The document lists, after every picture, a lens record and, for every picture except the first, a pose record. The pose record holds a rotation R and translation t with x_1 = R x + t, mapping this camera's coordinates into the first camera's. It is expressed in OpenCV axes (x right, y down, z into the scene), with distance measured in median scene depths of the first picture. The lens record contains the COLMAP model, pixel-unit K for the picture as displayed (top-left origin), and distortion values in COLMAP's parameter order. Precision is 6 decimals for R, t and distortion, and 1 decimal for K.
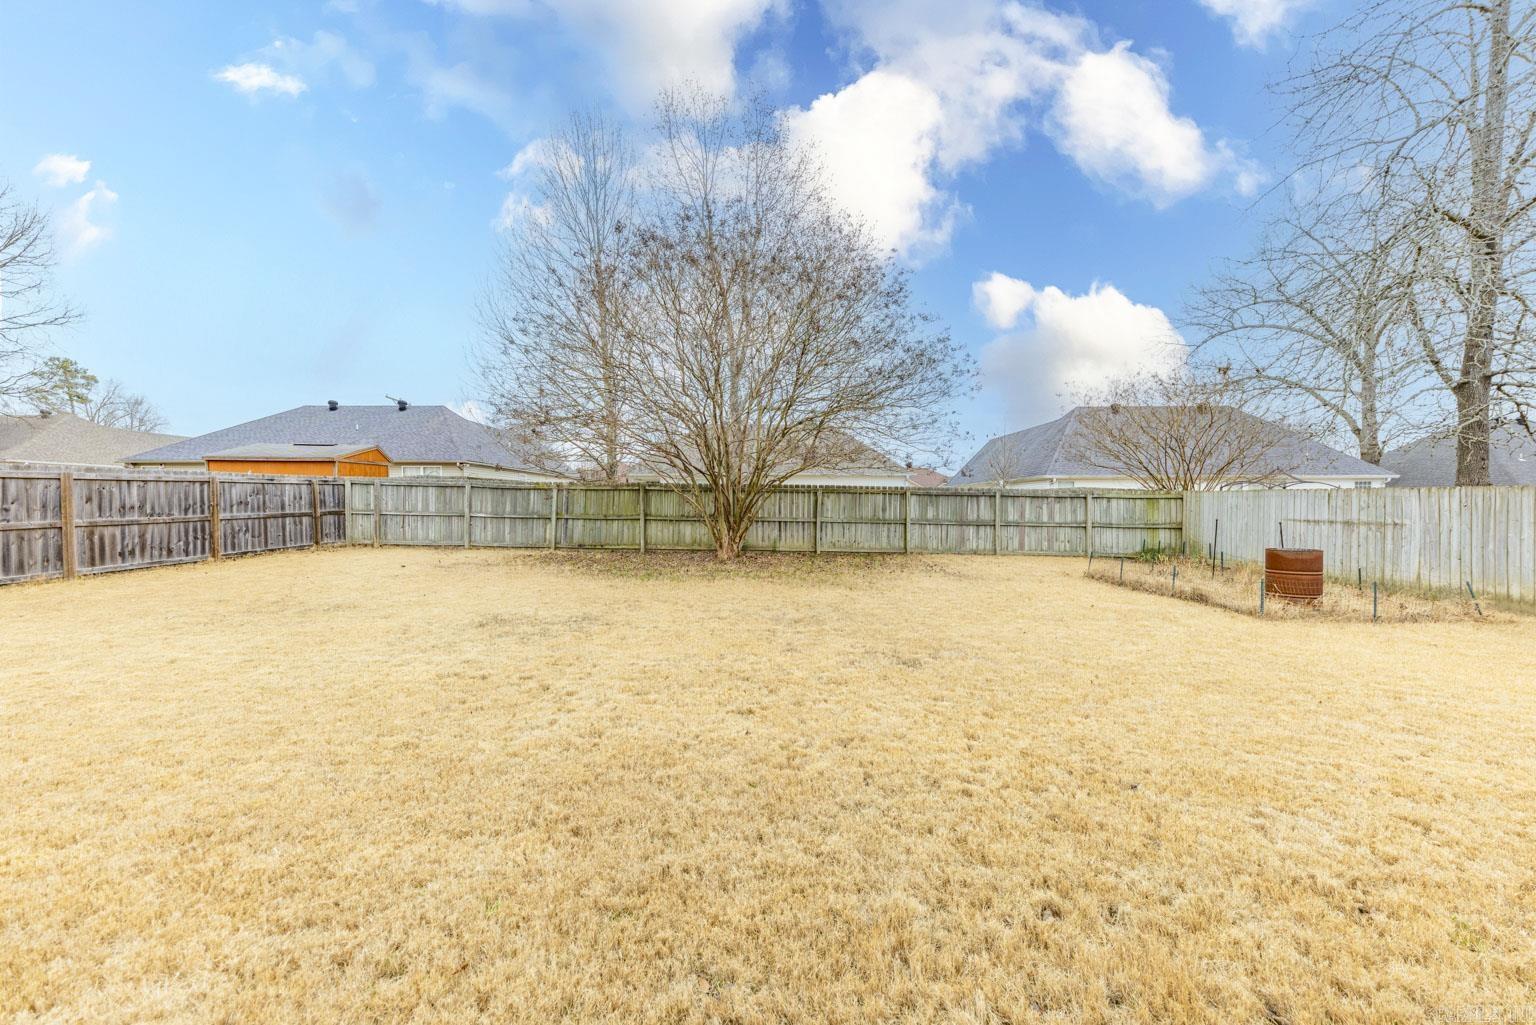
lens RADIAL K [[584.8, 0, 770.1], [0, 584.8, 511.3], [0, 0, 1]] dist [-0.001867, -0.000239]
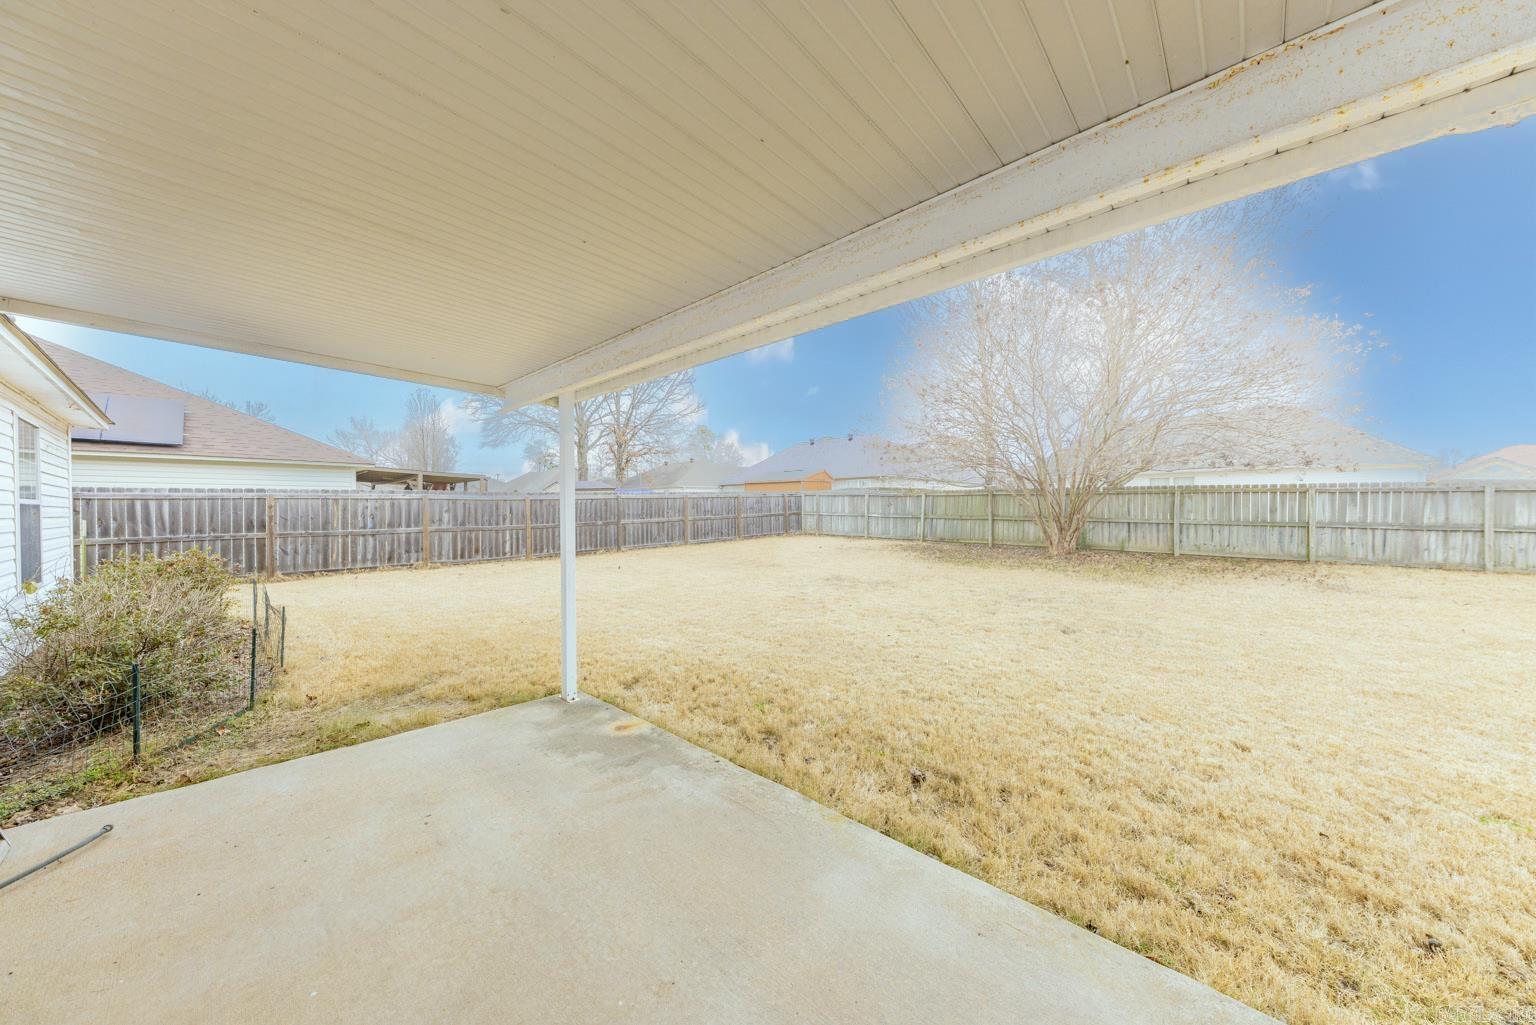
lens RADIAL K [[538.0, 0, 758.1], [0, 538.0, 509.5], [0, 0, 1]] dist [0.007427, -0.001936]
pose [[0.708649, -0.004968, -0.705544, 0.225536], [0.001317, 0.999983, -0.005719, -0.000729], [0.705560, 0.003124, 0.708643, -0.124755]]
